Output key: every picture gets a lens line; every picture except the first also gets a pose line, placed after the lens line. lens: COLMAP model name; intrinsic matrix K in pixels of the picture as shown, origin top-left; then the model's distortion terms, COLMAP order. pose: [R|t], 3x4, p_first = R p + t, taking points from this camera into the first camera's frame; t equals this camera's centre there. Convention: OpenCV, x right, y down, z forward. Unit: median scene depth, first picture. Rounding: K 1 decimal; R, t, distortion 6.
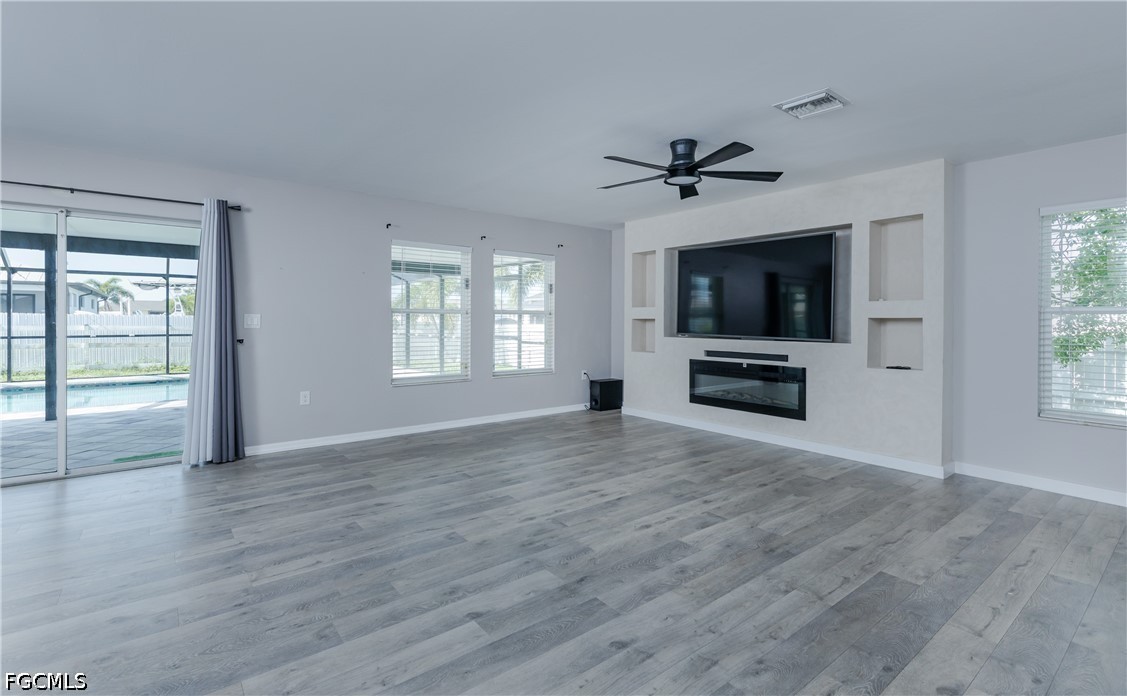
lens RADIAL K [[525.5, 0, 562.8], [0, 525.5, 321.0], [0, 0, 1]] dist [0.004539, 0.000525]
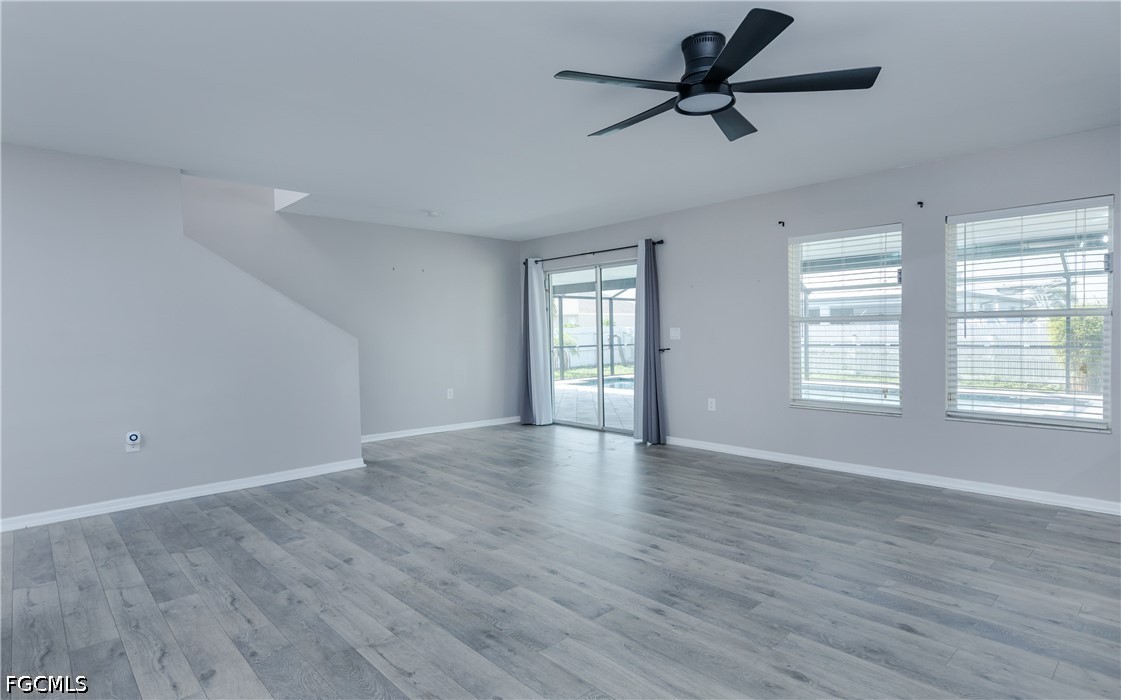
lens RADIAL K [[628.0, 0, 560.5], [0, 628.0, 350.0], [0, 0, 1]] dist [0.001953, -0.000092]
pose [[0.043727, 0.023355, -0.998770, 1.252794], [0.012026, 0.999642, 0.023902, 0.001320], [0.998971, -0.013056, 0.043431, 1.028648]]
